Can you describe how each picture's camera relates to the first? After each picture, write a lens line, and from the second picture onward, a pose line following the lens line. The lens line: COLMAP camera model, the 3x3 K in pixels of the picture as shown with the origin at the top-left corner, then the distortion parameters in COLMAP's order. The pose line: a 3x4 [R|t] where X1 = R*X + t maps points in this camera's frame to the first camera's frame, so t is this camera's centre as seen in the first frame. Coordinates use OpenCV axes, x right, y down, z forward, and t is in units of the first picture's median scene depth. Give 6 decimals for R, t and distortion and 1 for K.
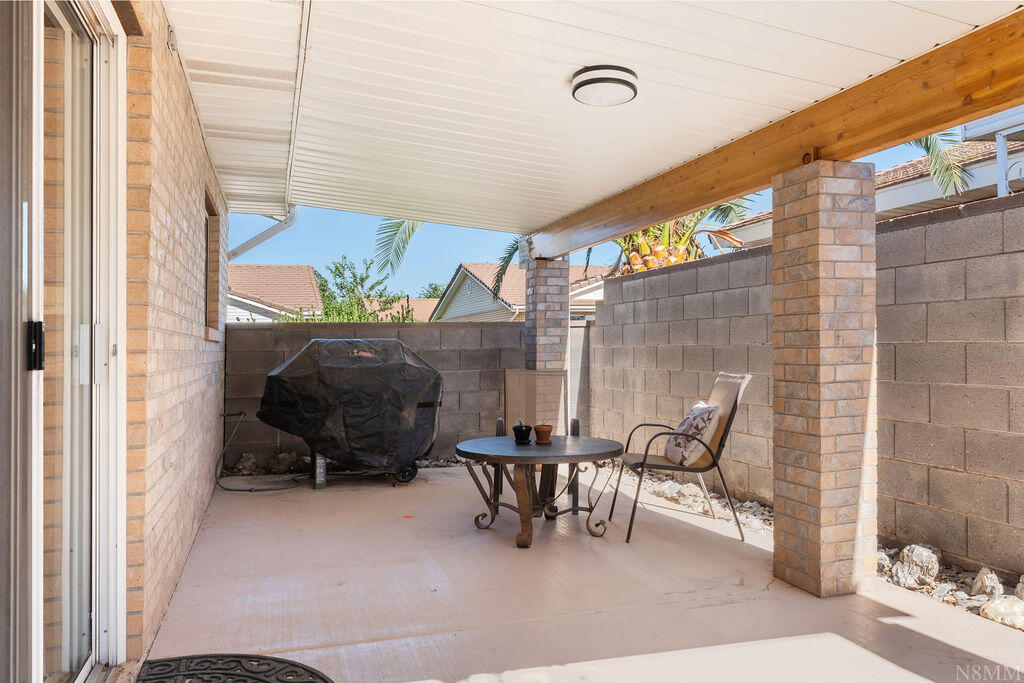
lens RADIAL K [[729.2, 0, 511.9], [0, 729.2, 327.0], [0, 0, 1]] dist [0.009585, 0.003737]
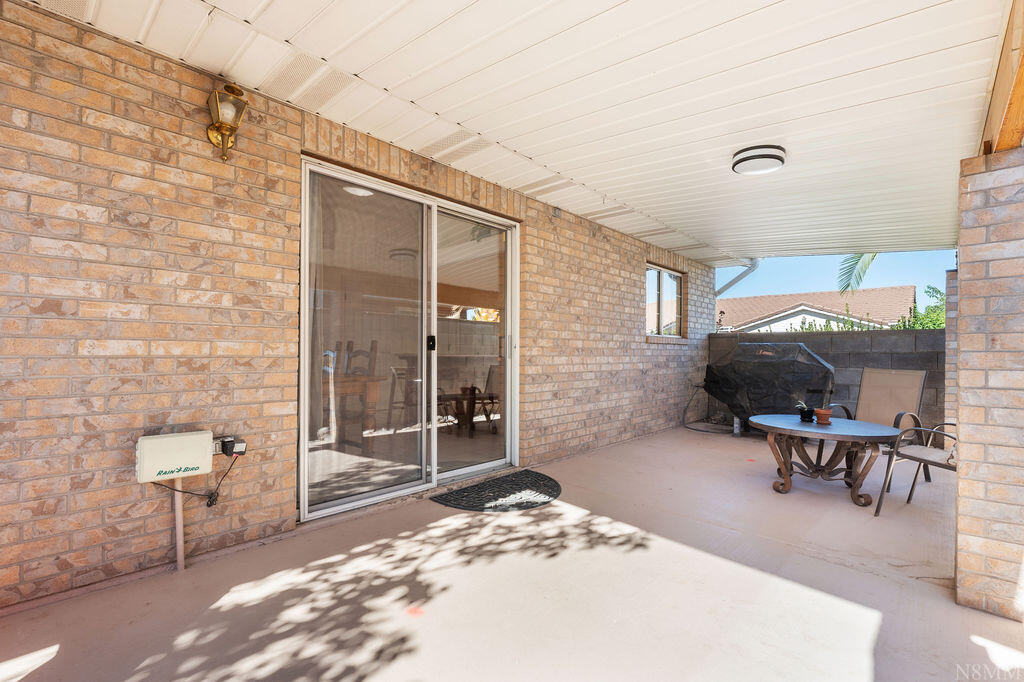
lens RADIAL K [[463.5, 0, 512.0], [0, 463.5, 341.0], [0, 0, 1]] dist [0.000276, -0.000079]
pose [[0.453959, -0.001926, -0.891021, 0.421838], [0.011041, 0.999933, 0.003464, 0.003205], [0.890954, -0.011410, 0.453950, 0.107738]]
